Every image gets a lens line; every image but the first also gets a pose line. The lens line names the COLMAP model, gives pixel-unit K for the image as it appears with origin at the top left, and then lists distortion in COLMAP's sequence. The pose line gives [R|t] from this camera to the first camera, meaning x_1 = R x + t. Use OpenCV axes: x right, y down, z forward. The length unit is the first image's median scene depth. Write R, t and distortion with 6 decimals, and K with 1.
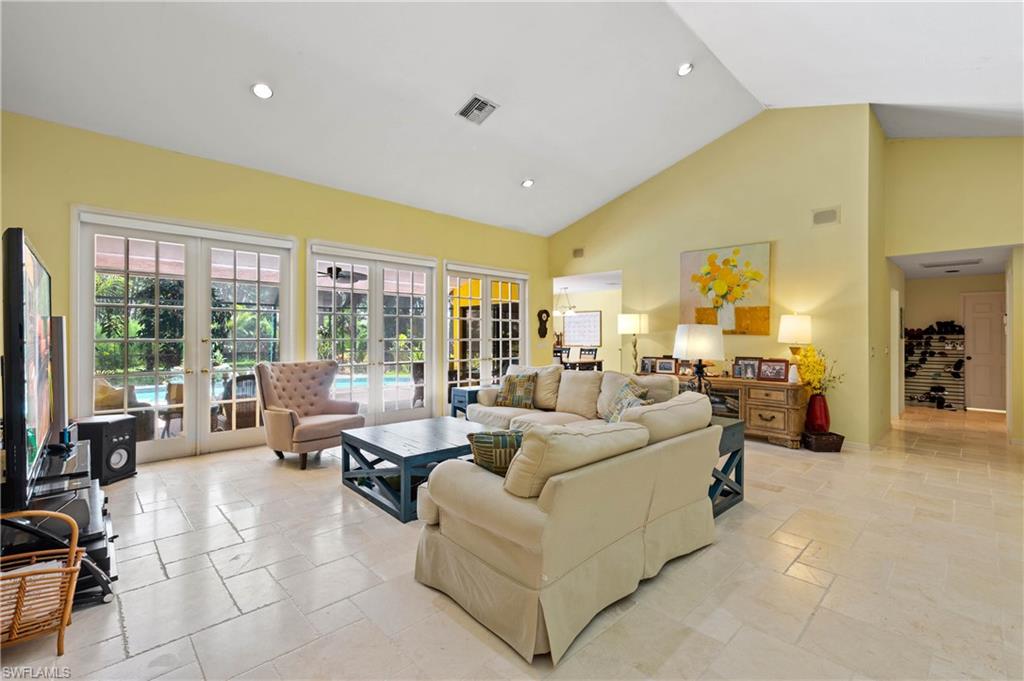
lens RADIAL K [[448.4, 0, 511.6], [0, 448.4, 337.7], [0, 0, 1]] dist [-0.011551, -0.000624]
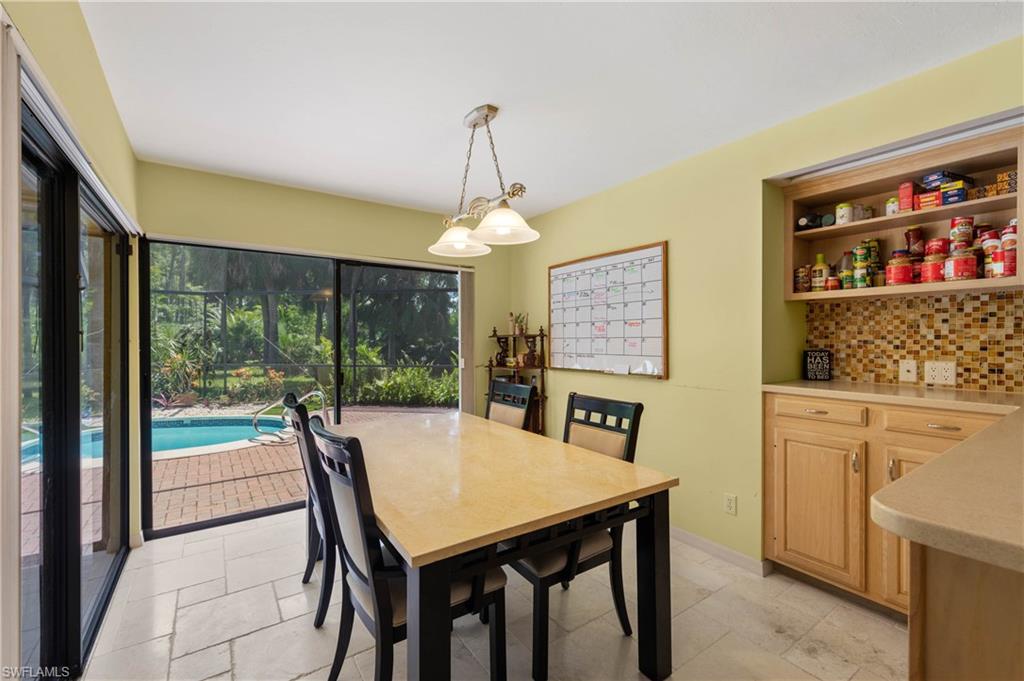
lens RADIAL K [[436.2, 0, 519.3], [0, 436.2, 338.3], [0, 0, 1]] dist [0.003984, 0.000296]
pose [[0.989350, -0.012730, -0.145000, 0.149766], [0.011718, 0.999901, -0.007828, -0.002181], [0.145086, 0.006045, 0.989401, 0.730642]]
